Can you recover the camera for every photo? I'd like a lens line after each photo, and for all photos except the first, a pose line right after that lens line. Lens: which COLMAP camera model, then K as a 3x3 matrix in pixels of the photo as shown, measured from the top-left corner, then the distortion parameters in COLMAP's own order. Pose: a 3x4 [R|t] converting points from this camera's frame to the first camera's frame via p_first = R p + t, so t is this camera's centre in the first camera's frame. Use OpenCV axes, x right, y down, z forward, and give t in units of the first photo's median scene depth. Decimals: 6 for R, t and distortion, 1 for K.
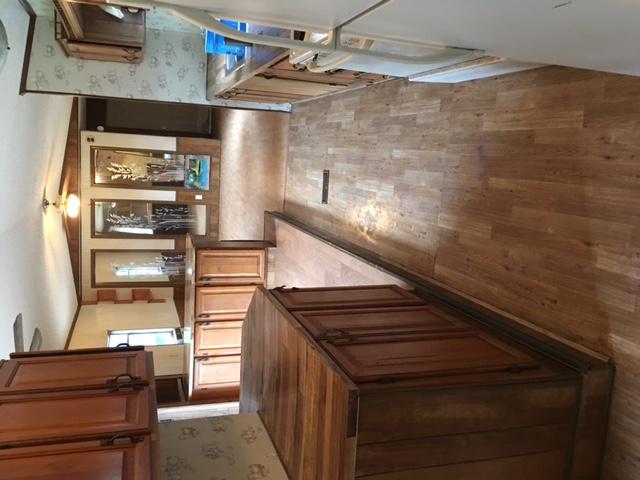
lens RADIAL K [[545.6, 0, 320.9], [0, 545.6, 243.4], [0, 0, 1]] dist [0.041025, -0.011726]
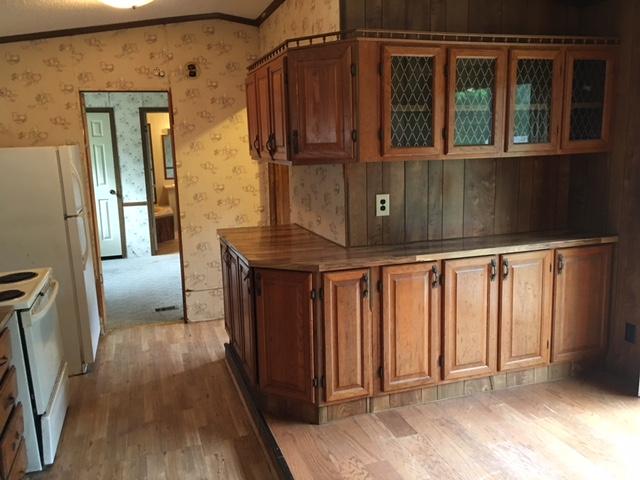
lens RADIAL K [[545.6, 0, 319.8], [0, 545.6, 238.9], [0, 0, 1]] dist [0.041025, -0.011726]
pose [[-0.124024, 0.879814, 0.458853, -0.615592], [0.878775, -0.117372, 0.462578, -0.266610], [0.460838, 0.460599, -0.758601, 1.708606]]
